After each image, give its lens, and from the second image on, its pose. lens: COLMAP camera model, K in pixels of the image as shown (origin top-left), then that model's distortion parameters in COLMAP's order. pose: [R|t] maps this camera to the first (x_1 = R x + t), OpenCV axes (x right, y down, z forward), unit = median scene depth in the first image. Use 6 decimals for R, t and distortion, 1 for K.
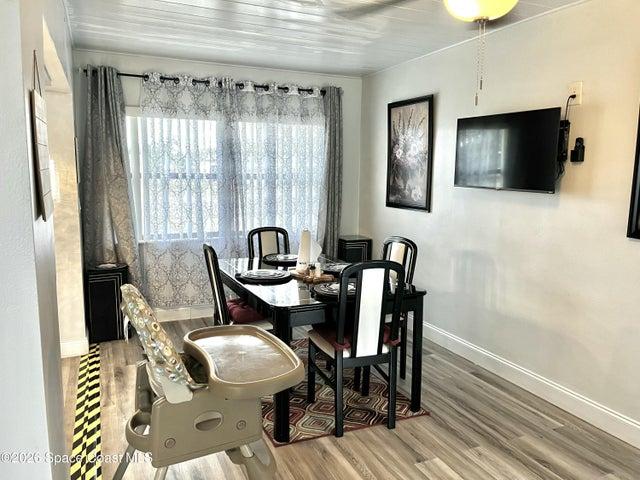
lens RADIAL K [[491.6, 0, 319.8], [0, 491.6, 238.2], [0, 0, 1]] dist [0.001896, -0.001184]
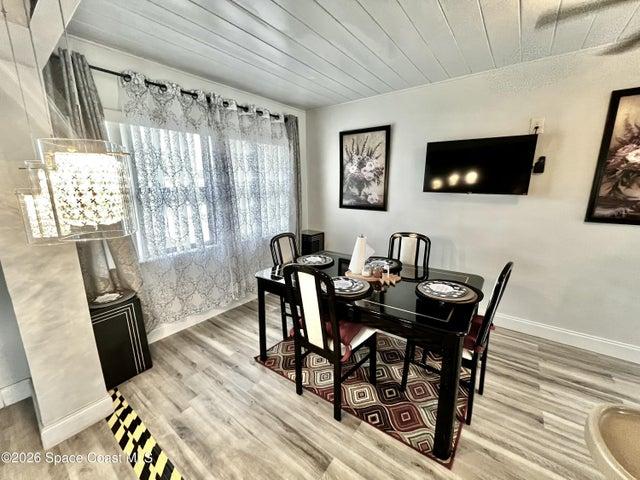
lens RADIAL K [[259.7, 0, 319.5], [0, 259.7, 240.0], [0, 0, 1]] dist [-0.007588, -0.000420]
pose [[0.873738, -0.117922, 0.471885, -0.296277], [0.080764, 0.991872, 0.098322, -0.056575], [-0.479644, -0.047797, 0.876160, 0.410472]]
